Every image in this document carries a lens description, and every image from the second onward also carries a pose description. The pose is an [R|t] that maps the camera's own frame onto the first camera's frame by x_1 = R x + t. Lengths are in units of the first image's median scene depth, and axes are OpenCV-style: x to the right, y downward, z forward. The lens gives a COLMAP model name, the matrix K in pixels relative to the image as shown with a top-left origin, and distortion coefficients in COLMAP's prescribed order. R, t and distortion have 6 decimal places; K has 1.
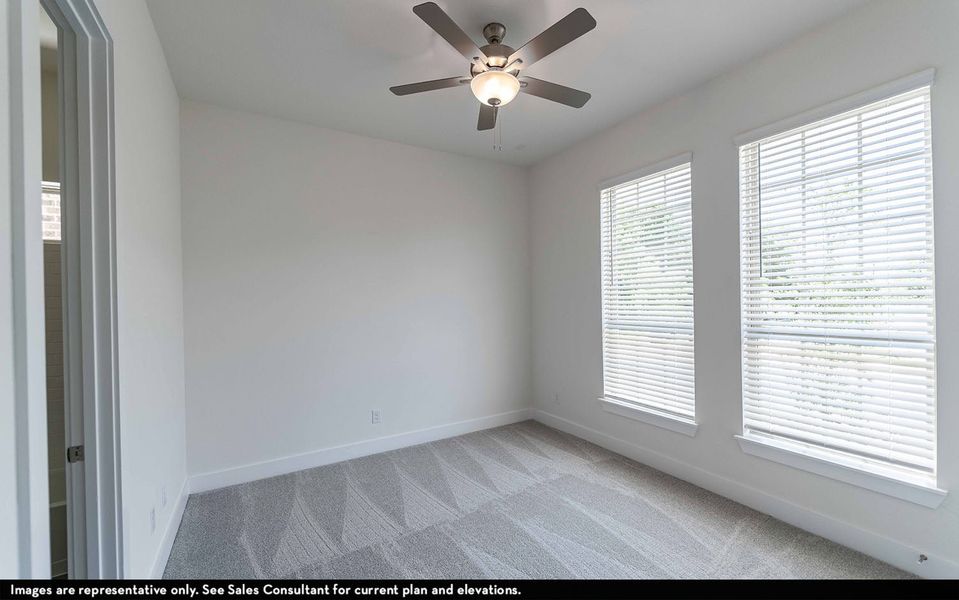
lens RADIAL K [[384.2, 0, 478.2], [0, 384.2, 302.4], [0, 0, 1]] dist [-0.000069, -0.000355]
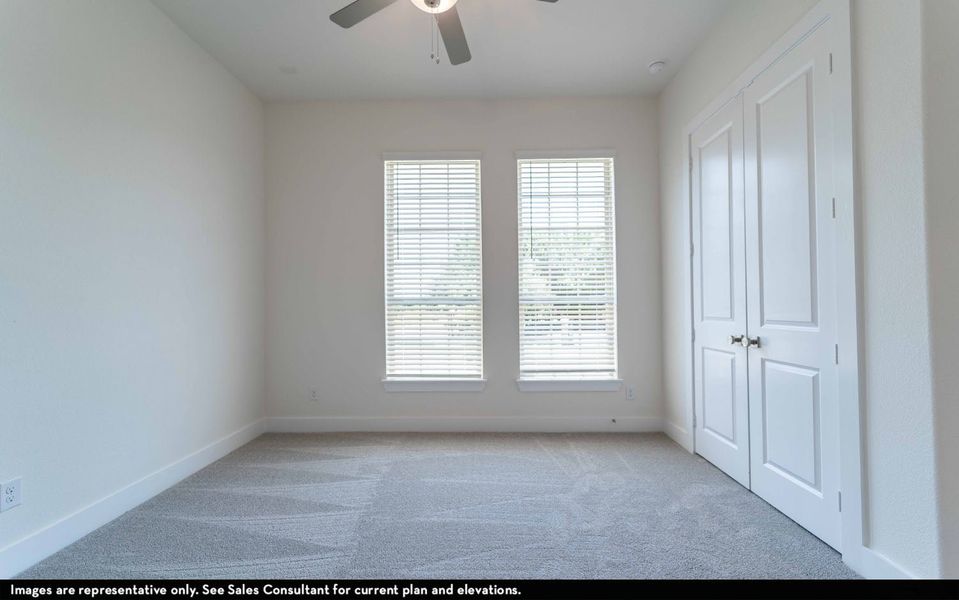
lens RADIAL K [[399.0, 0, 478.3], [0, 399.0, 294.3], [0, 0, 1]] dist [-0.002525, -0.000260]
pose [[0.535421, 0.022013, 0.844299, -0.420641], [0.001043, 0.999642, -0.026724, 0.073609], [-0.844585, 0.015189, 0.535206, 0.300996]]
